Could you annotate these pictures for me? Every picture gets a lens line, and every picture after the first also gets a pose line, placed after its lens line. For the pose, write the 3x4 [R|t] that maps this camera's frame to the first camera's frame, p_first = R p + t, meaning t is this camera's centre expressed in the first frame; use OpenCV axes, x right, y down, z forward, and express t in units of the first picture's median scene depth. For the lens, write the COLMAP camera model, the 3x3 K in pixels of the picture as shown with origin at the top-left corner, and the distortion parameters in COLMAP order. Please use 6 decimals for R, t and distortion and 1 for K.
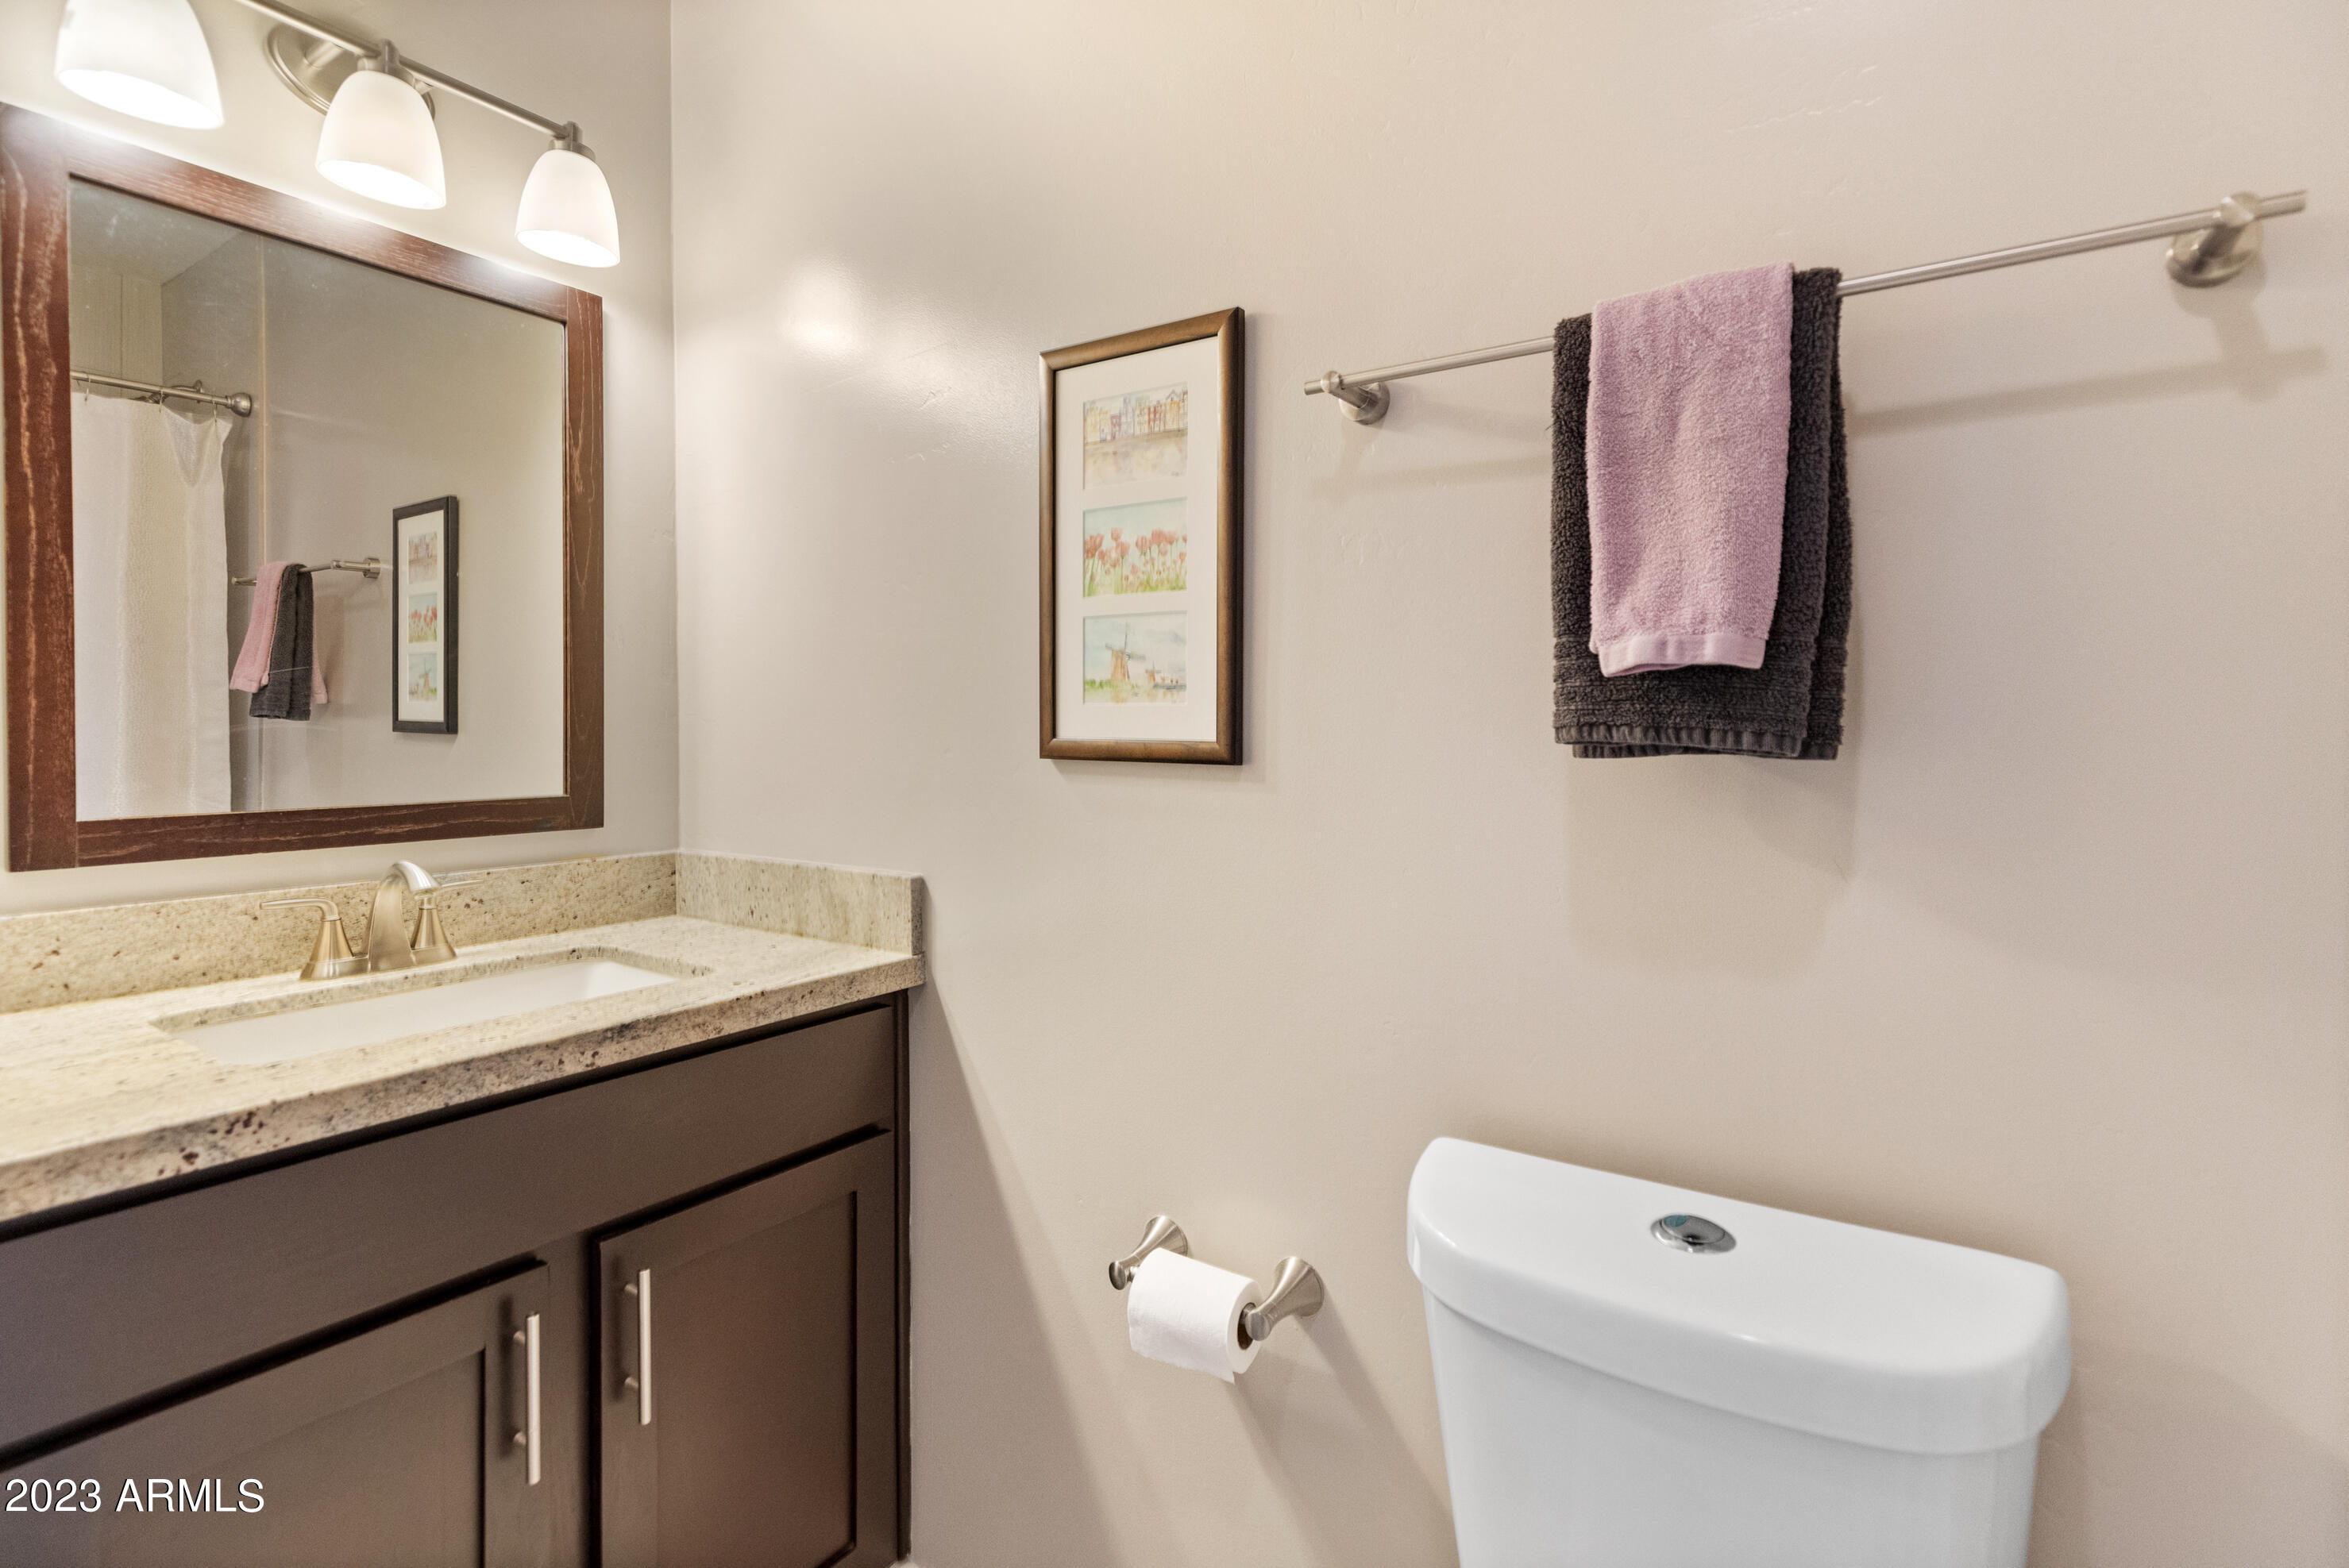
lens RADIAL K [[1099.1, 0, 1206.5], [0, 1099.1, 726.6], [0, 0, 1]] dist [0.000003, -0.000448]
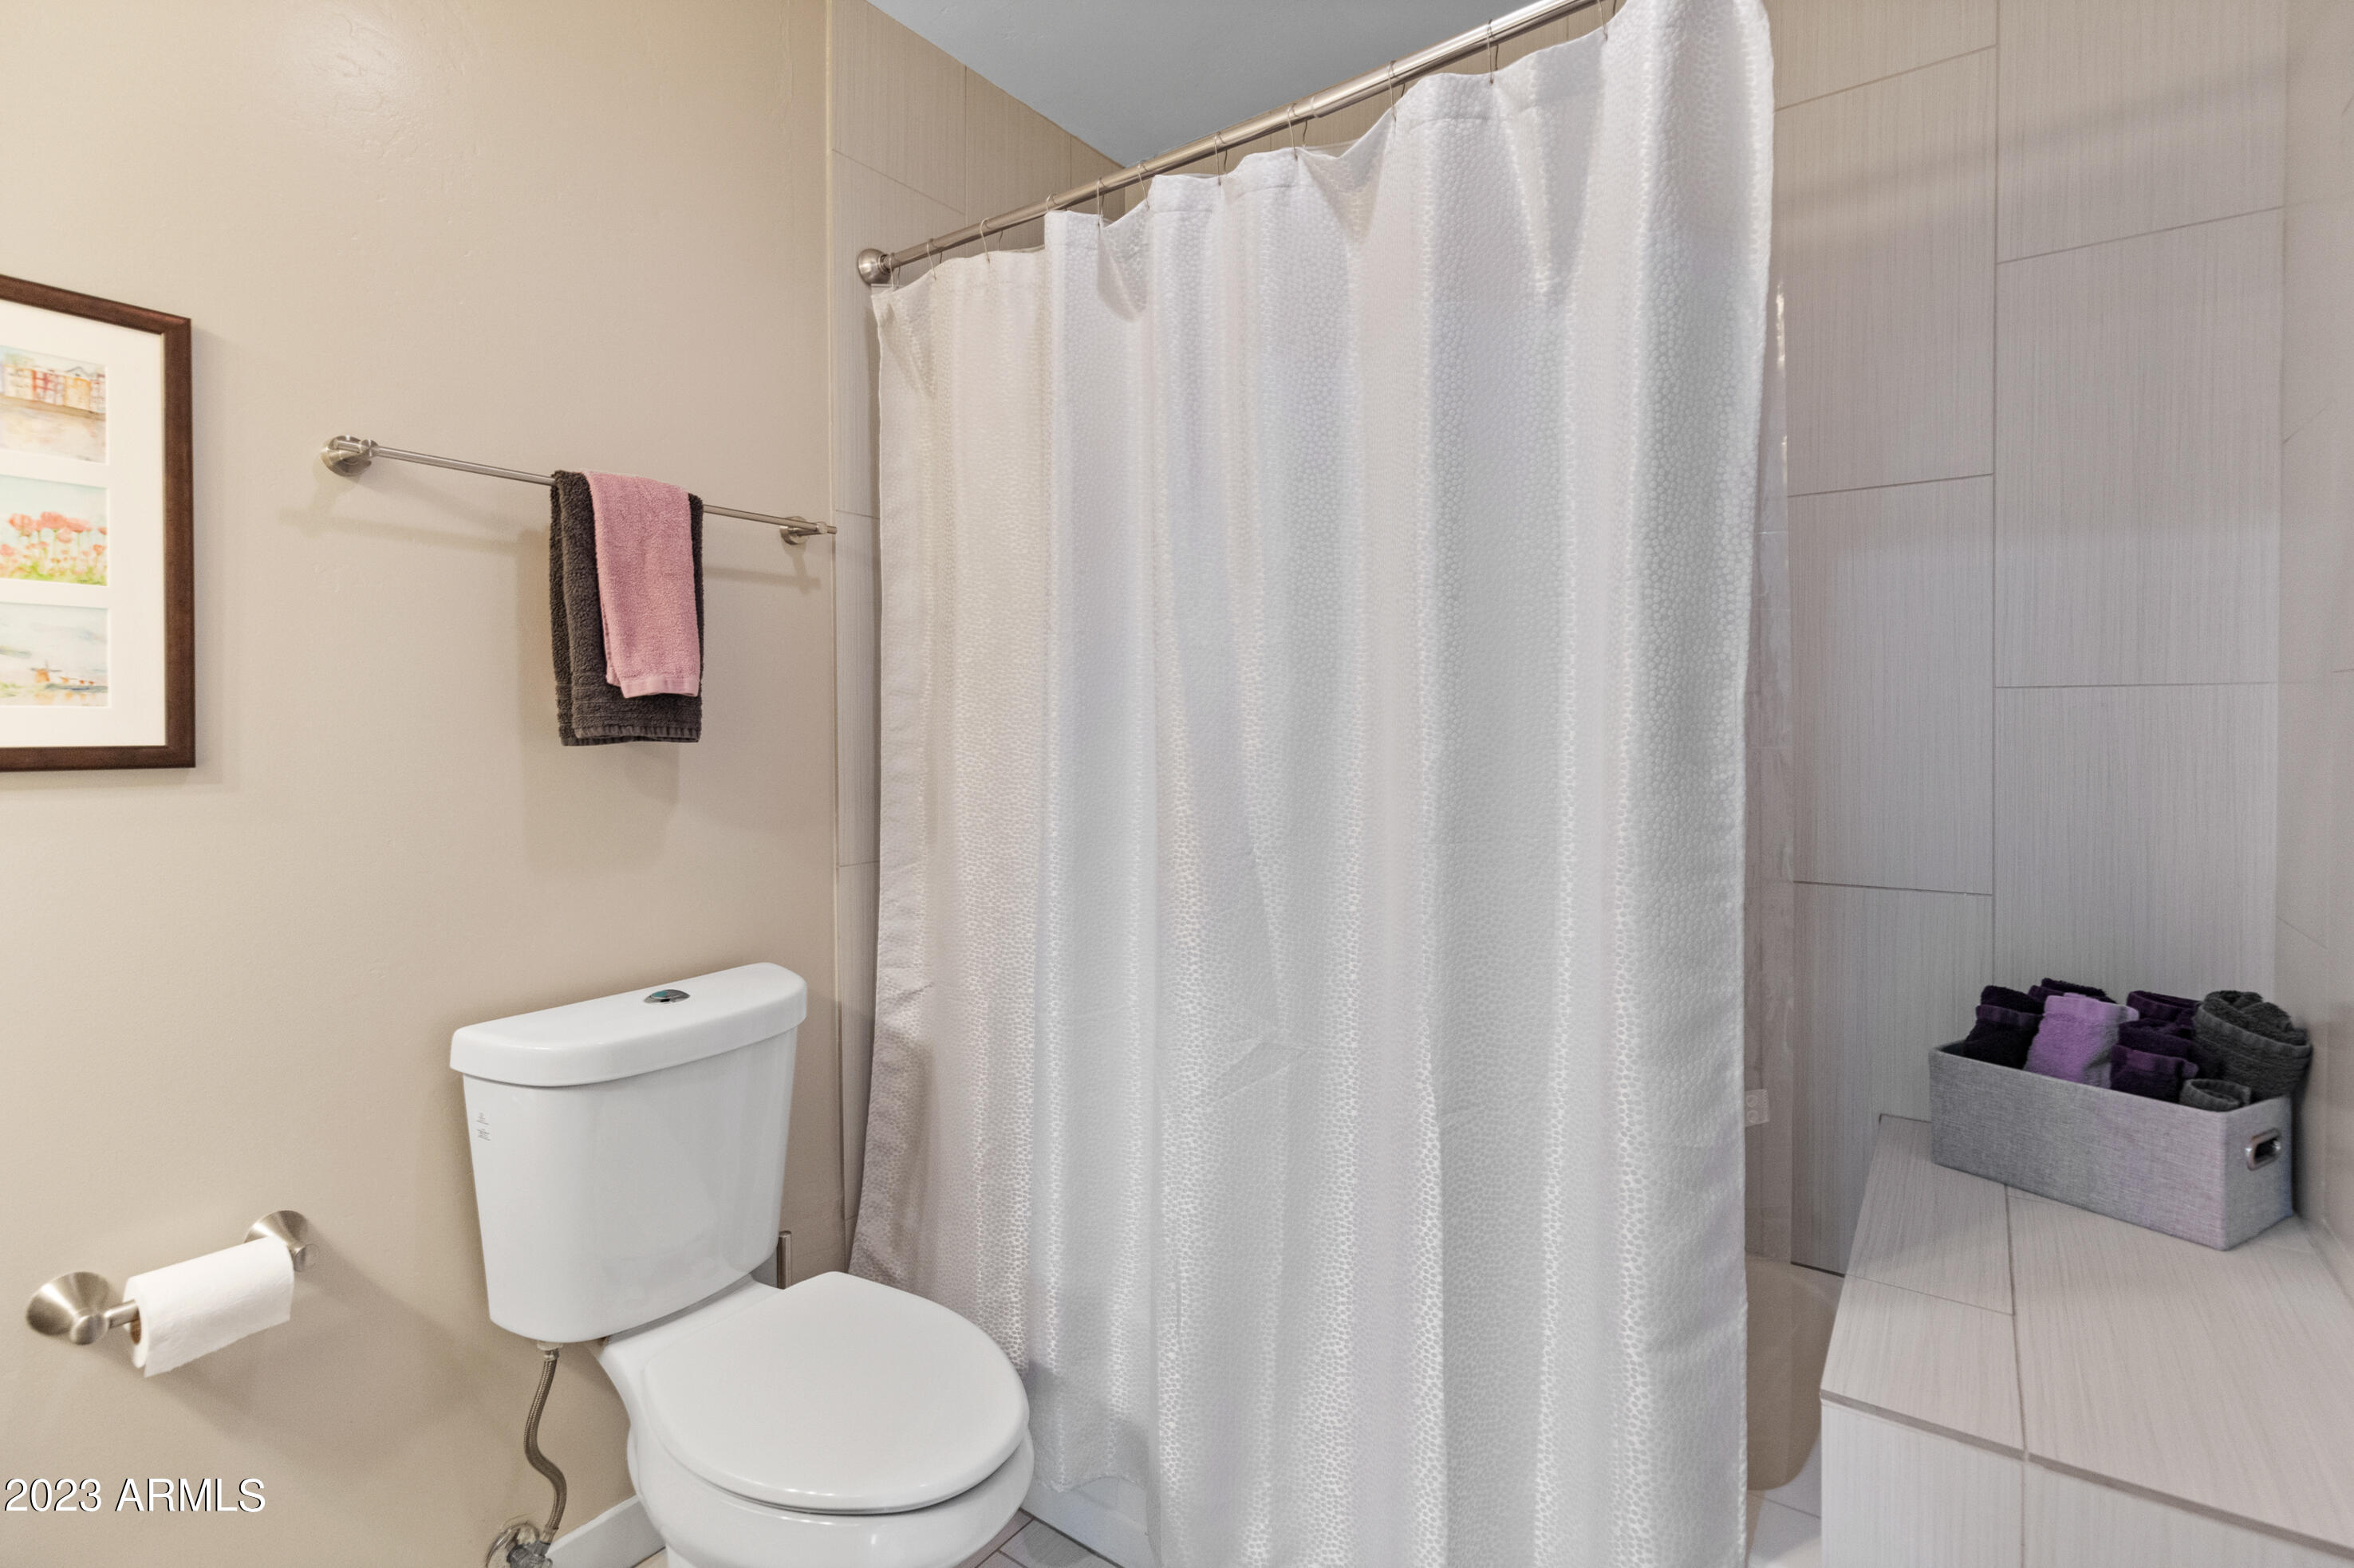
lens RADIAL K [[1098.0, 0, 1178.4], [0, 1098.0, 697.3], [0, 0, 1]] dist [0.003880, 0.000612]
pose [[0.006734, 0.016416, 0.999843, -0.964177], [0.004199, 0.999856, -0.016445, -0.009589], [-0.999969, 0.004309, 0.006664, 0.076140]]
